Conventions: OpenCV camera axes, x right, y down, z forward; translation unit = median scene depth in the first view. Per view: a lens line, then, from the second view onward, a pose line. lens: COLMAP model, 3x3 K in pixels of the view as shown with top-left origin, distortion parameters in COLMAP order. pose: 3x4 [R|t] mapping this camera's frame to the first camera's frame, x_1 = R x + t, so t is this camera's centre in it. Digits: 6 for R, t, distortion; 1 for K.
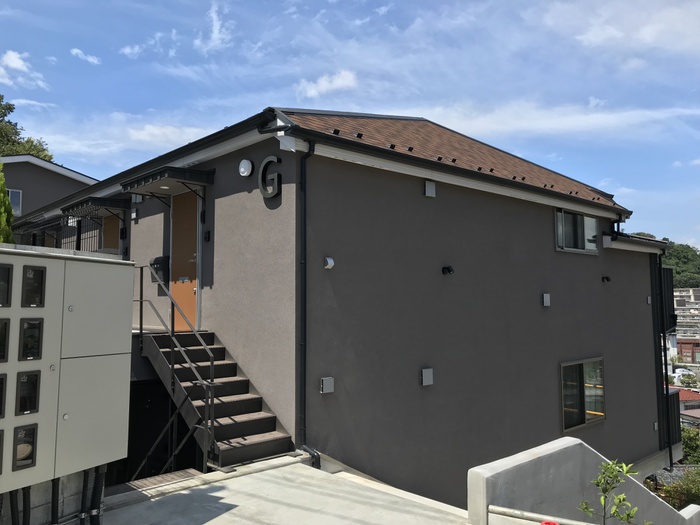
lens RADIAL K [[570.7, 0, 352.9], [0, 570.7, 250.5], [0, 0, 1]] dist [0.013175, -0.003343]
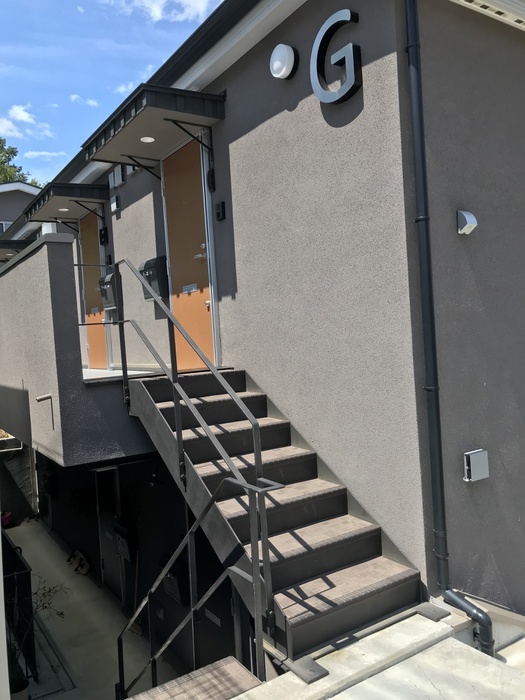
lens RADIAL K [[570.7, 0, 262.1], [0, 570.7, 350.2], [0, 0, 1]] dist [0.013175, -0.003343]
pose [[0.983438, -0.046356, -0.175214, -0.132496], [0.066774, 0.991406, 0.112496, 0.063405], [0.168494, -0.122332, 0.978082, 0.468367]]
